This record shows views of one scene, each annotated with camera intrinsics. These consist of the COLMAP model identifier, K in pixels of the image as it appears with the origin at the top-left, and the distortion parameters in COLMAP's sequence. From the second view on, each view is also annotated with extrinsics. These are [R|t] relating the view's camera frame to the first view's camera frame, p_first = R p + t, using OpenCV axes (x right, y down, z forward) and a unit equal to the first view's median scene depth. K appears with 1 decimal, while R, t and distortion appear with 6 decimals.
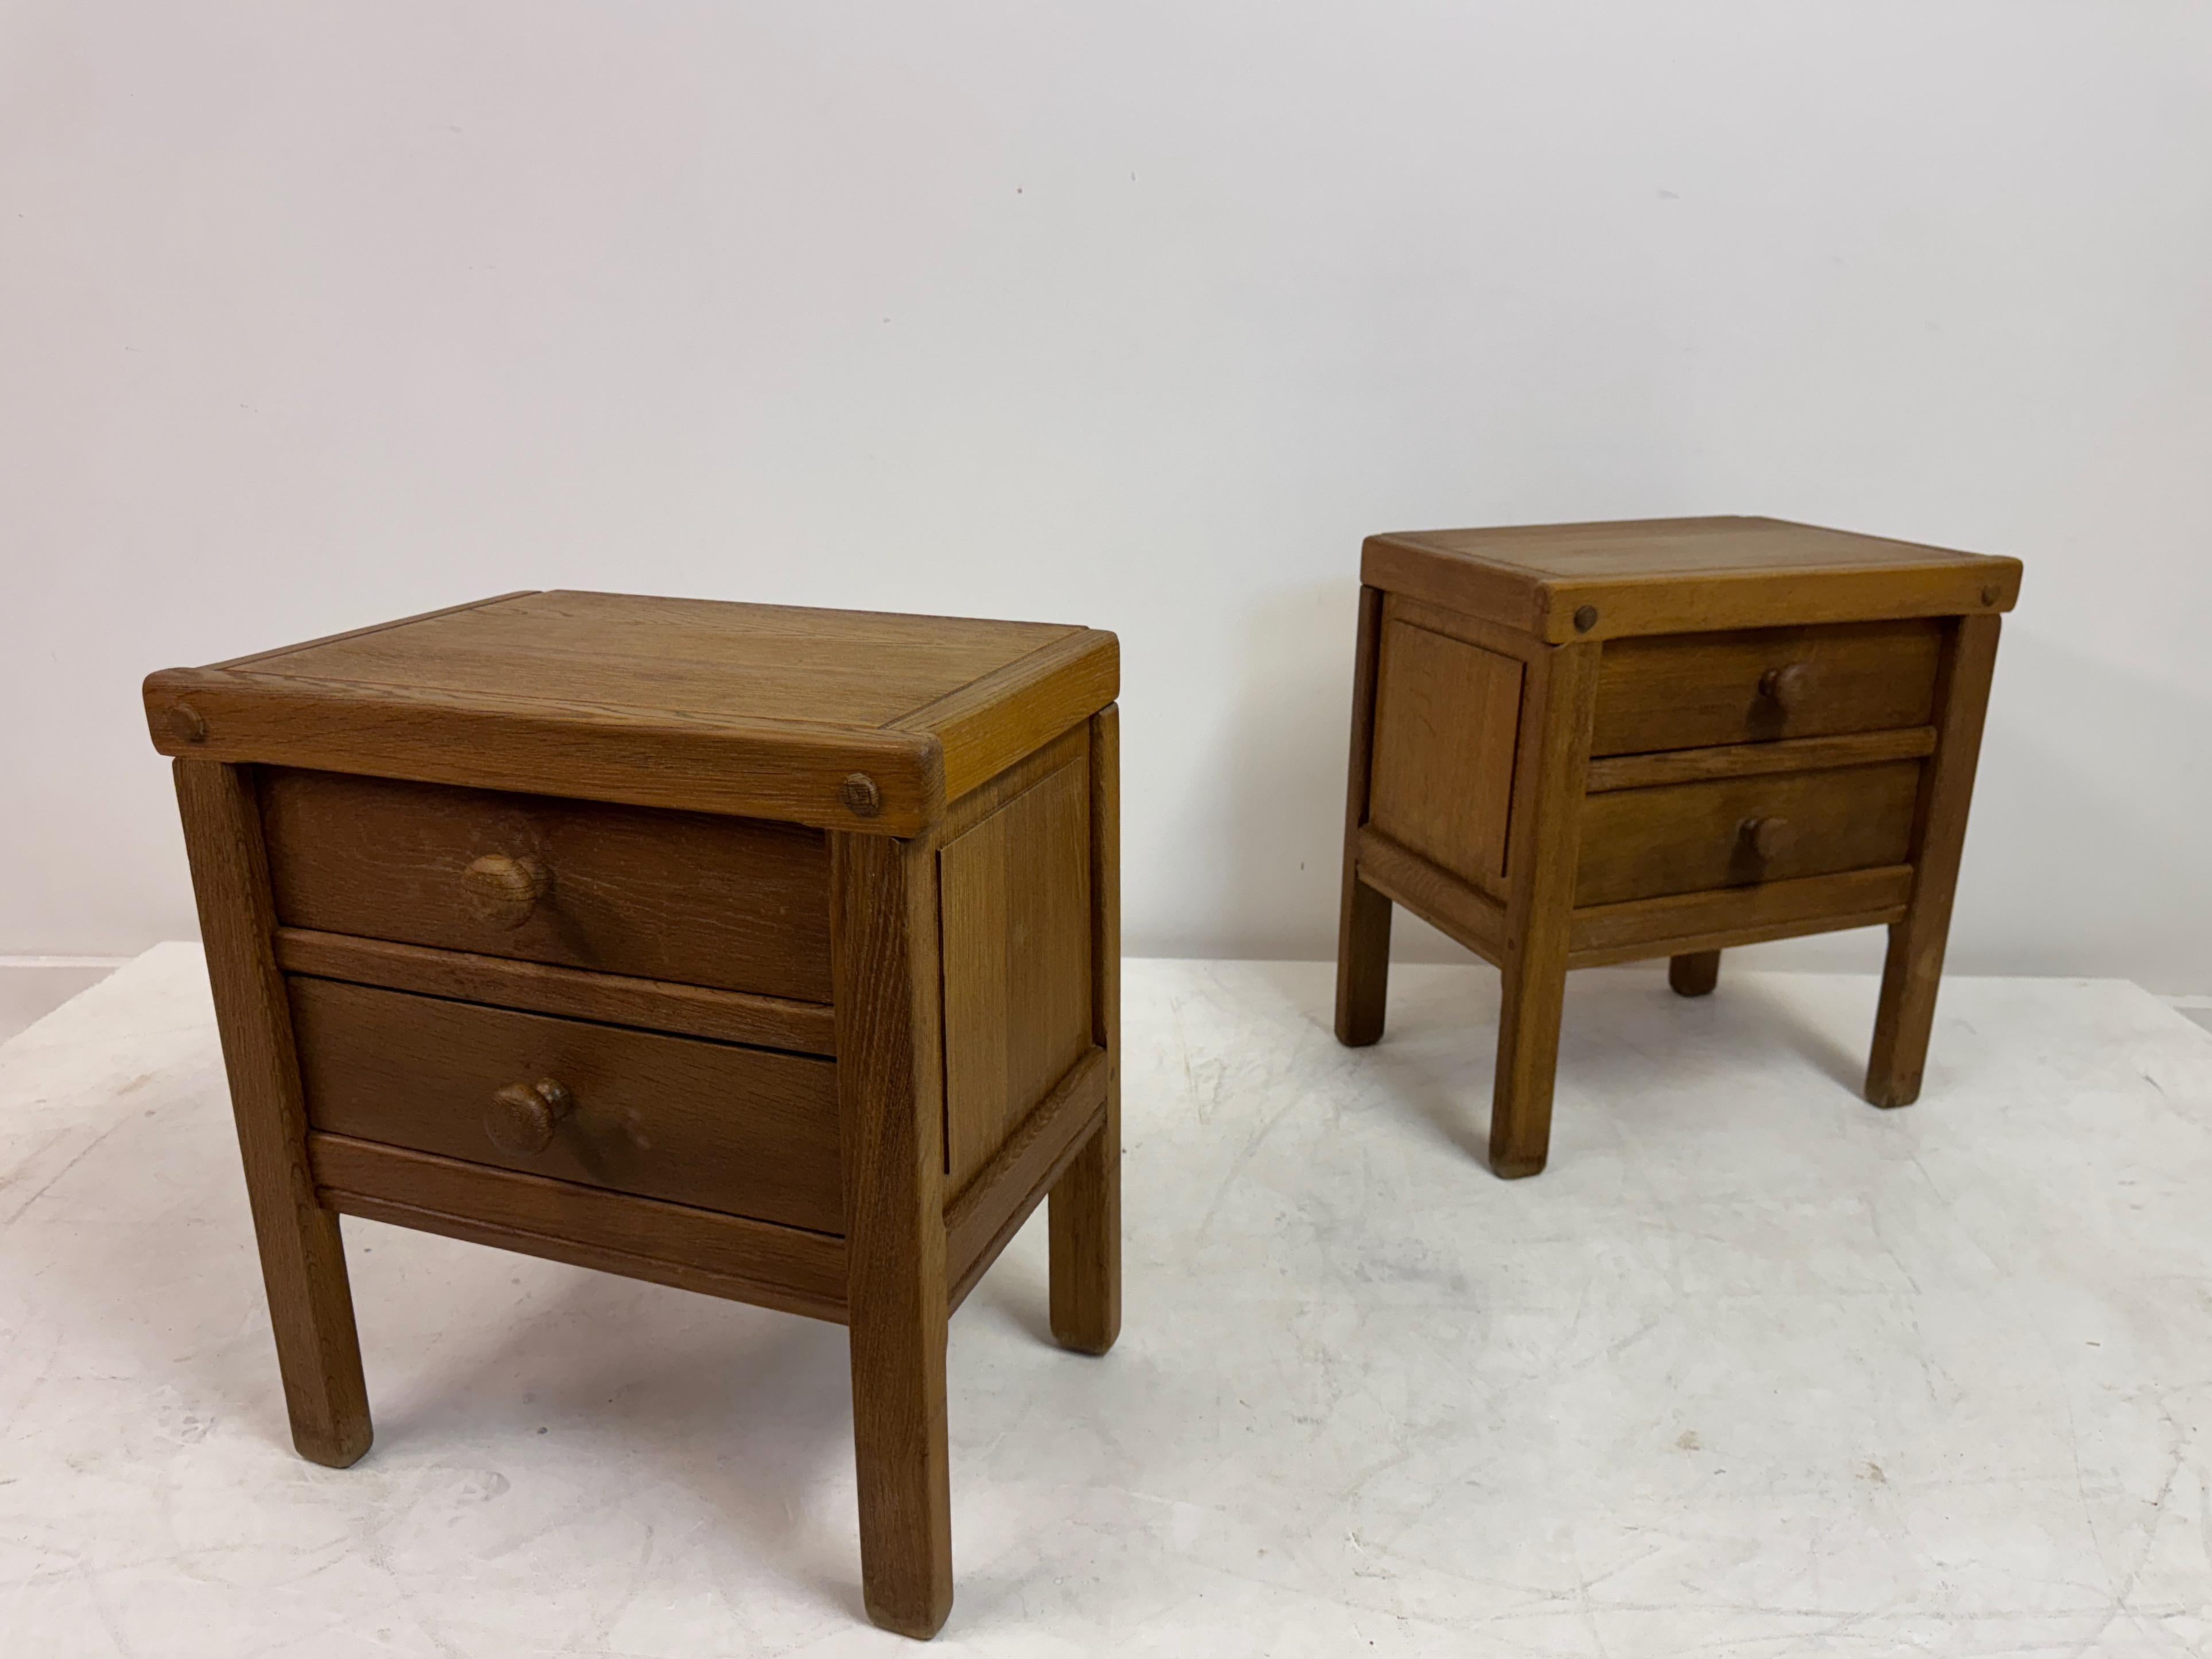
lens RADIAL K [[1619.8, 0, 1097.2], [0, 1619.8, 826.2], [0, 0, 1]] dist [0.087428, -0.132790]
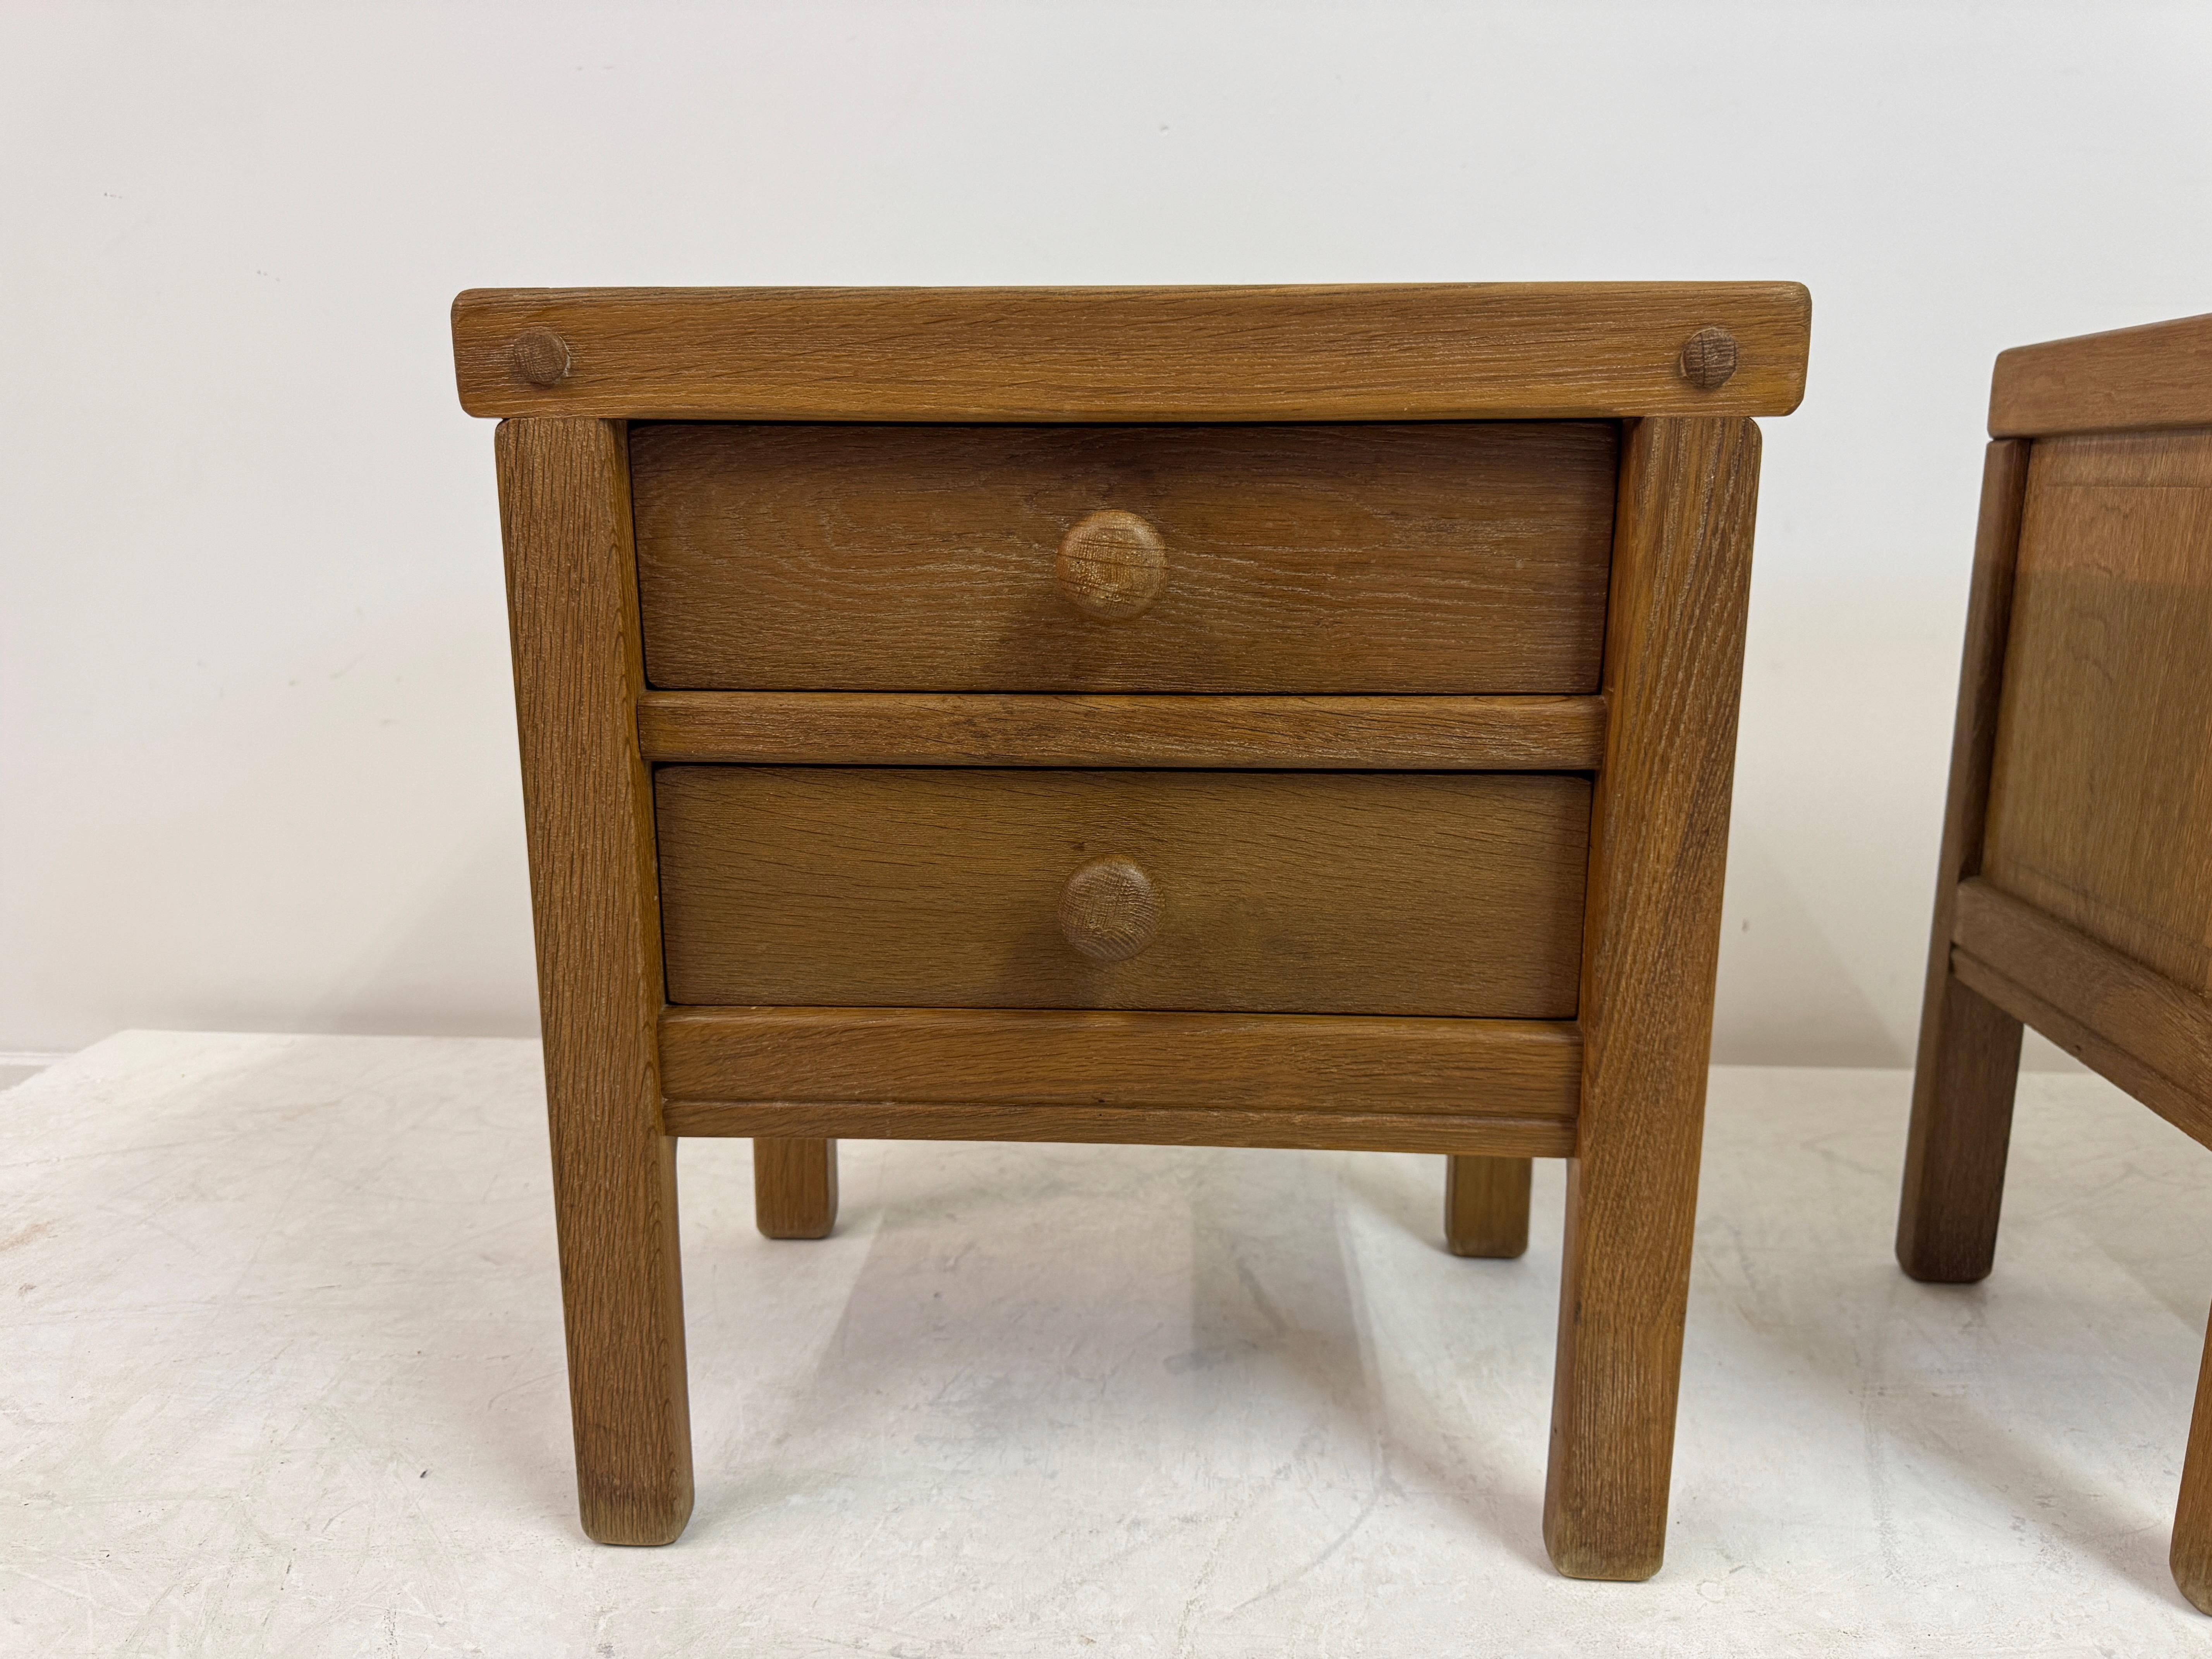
lens RADIAL K [[1619.9, 0, 1097.2], [0, 1619.9, 826.2], [0, 0, 1]] dist [0.087428, -0.132790]
pose [[0.955381, -0.063638, 0.288440, -0.414196], [0.084949, 0.994457, -0.061963, 0.137811], [-0.282898, 0.083701, 0.955491, 0.252466]]
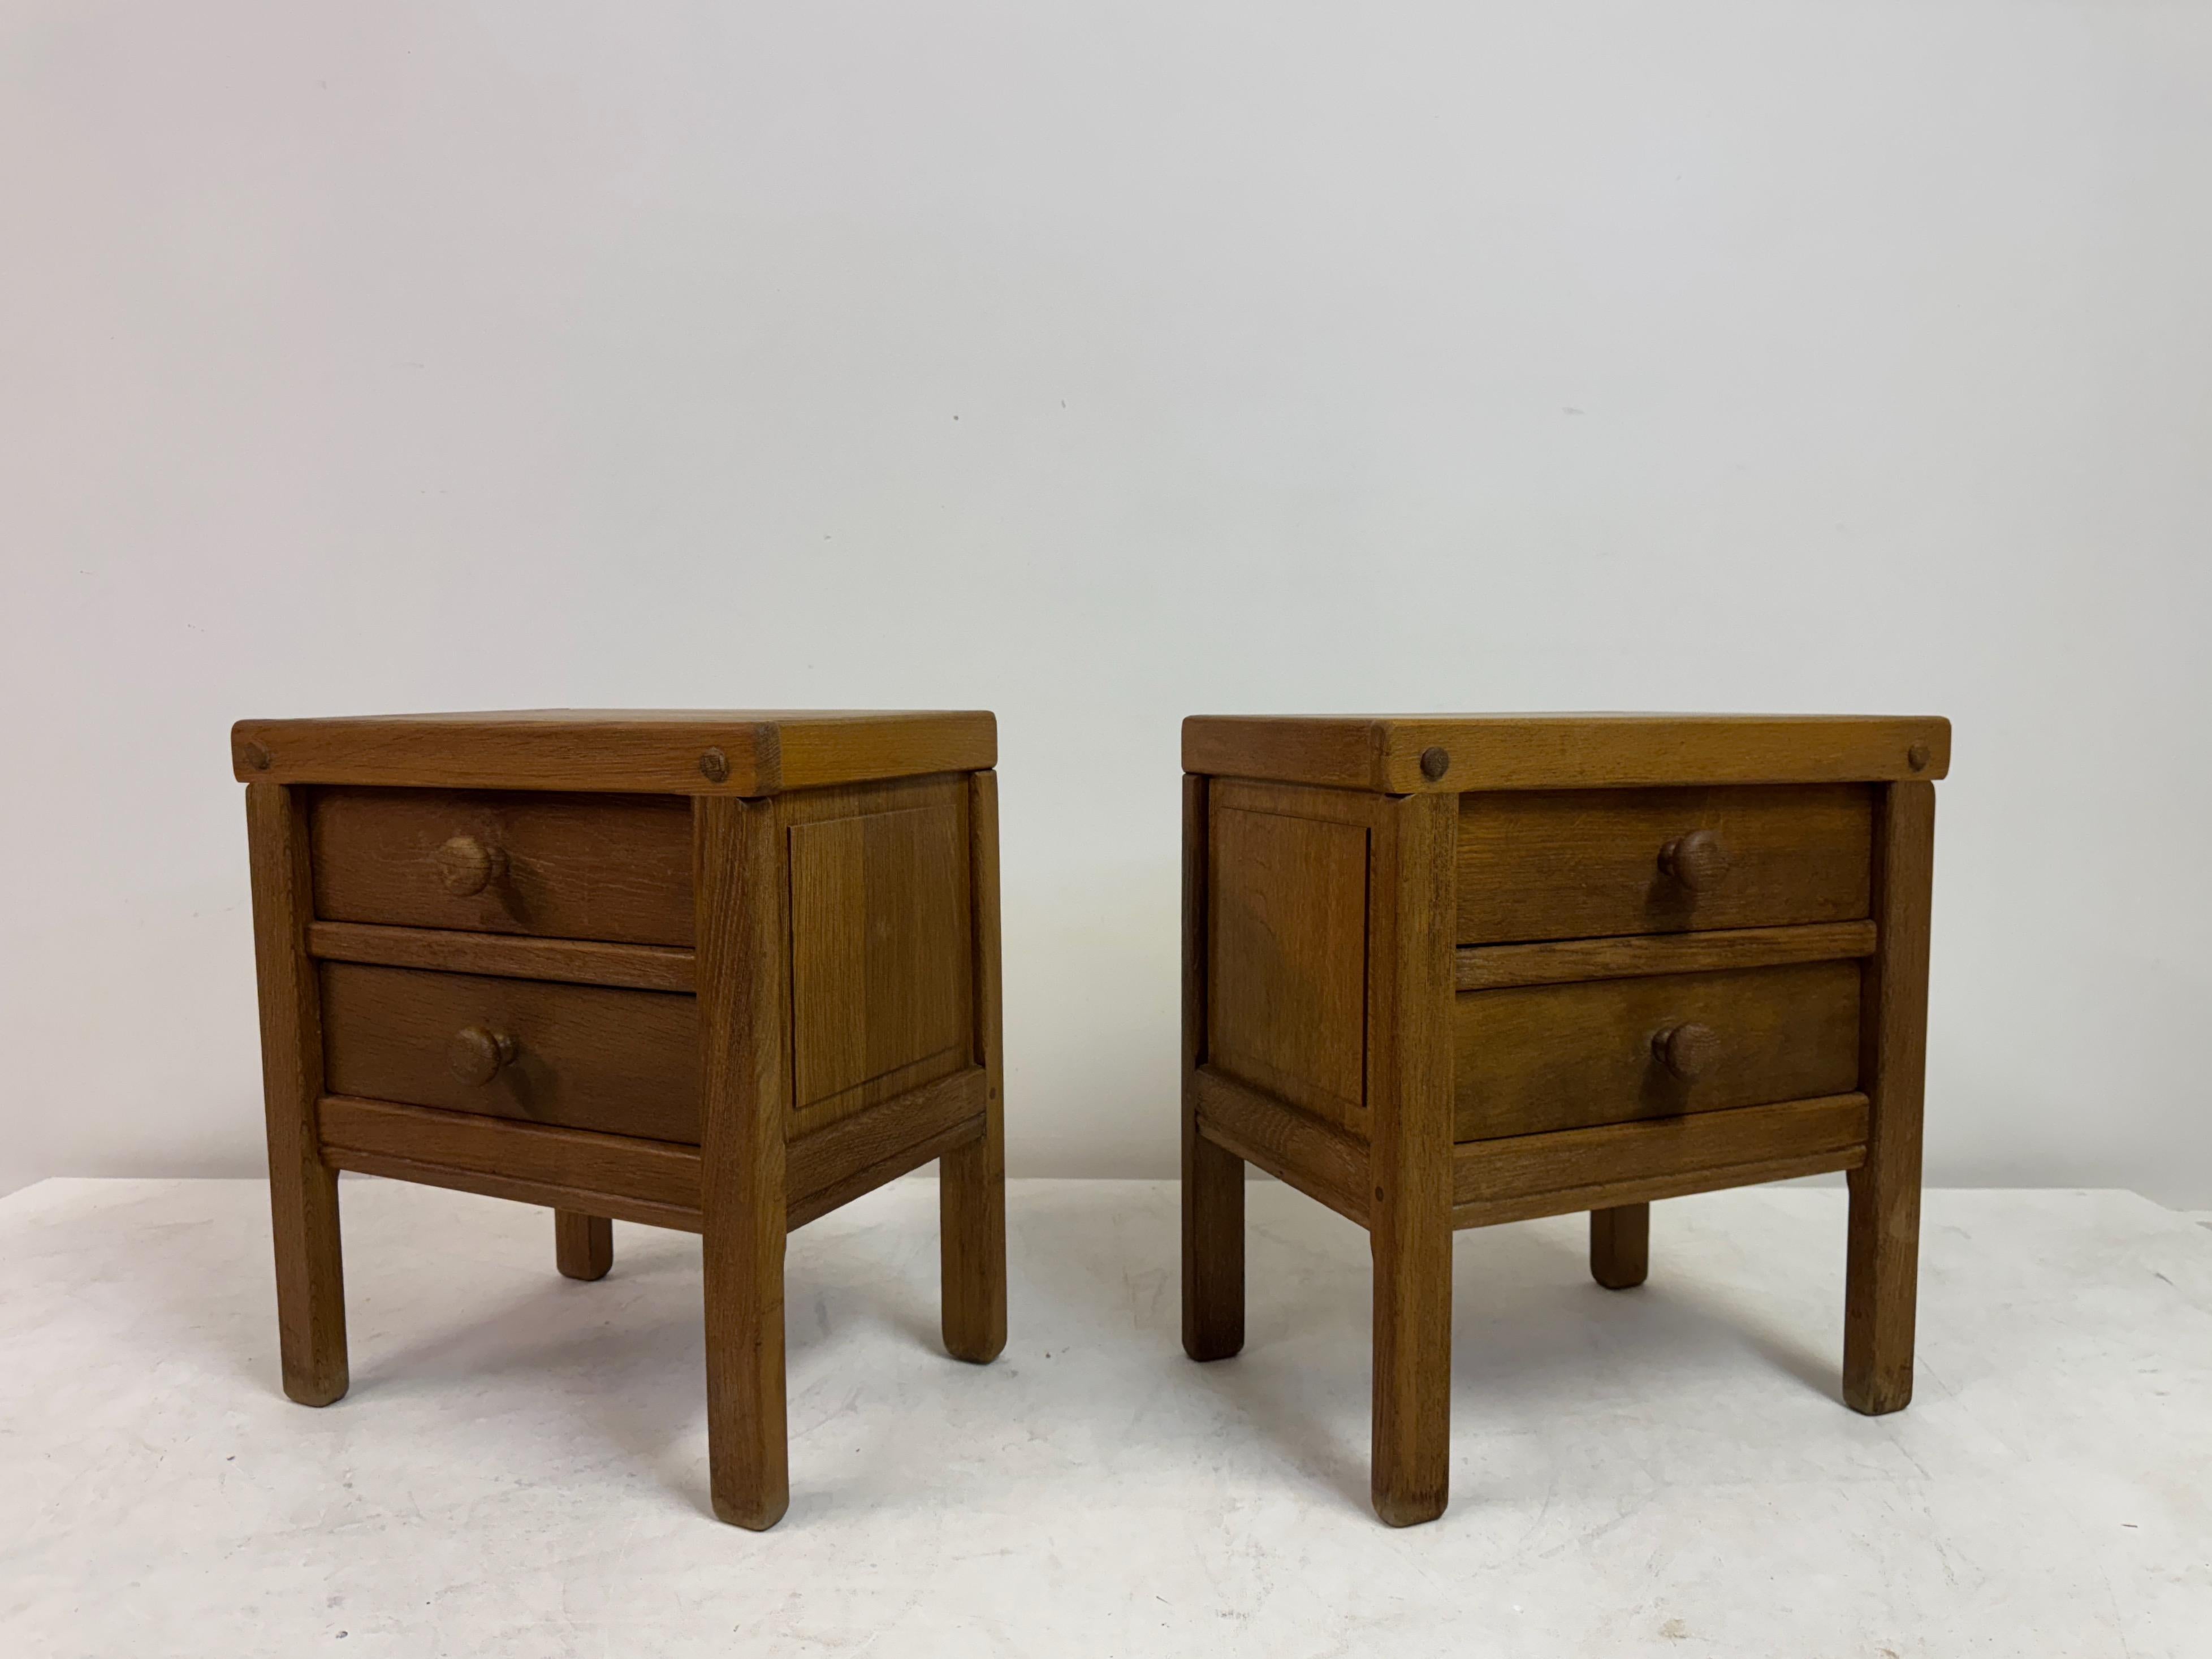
lens RADIAL K [[1611.4, 0, 1106.0], [0, 1611.4, 829.5], [0, 0, 1]] dist [0.084746, -0.126168]
pose [[0.998696, -0.014486, 0.048944, 0.104614], [0.024922, 0.975204, -0.219900, 0.080693], [-0.044545, 0.220833, 0.974294, 0.254052]]
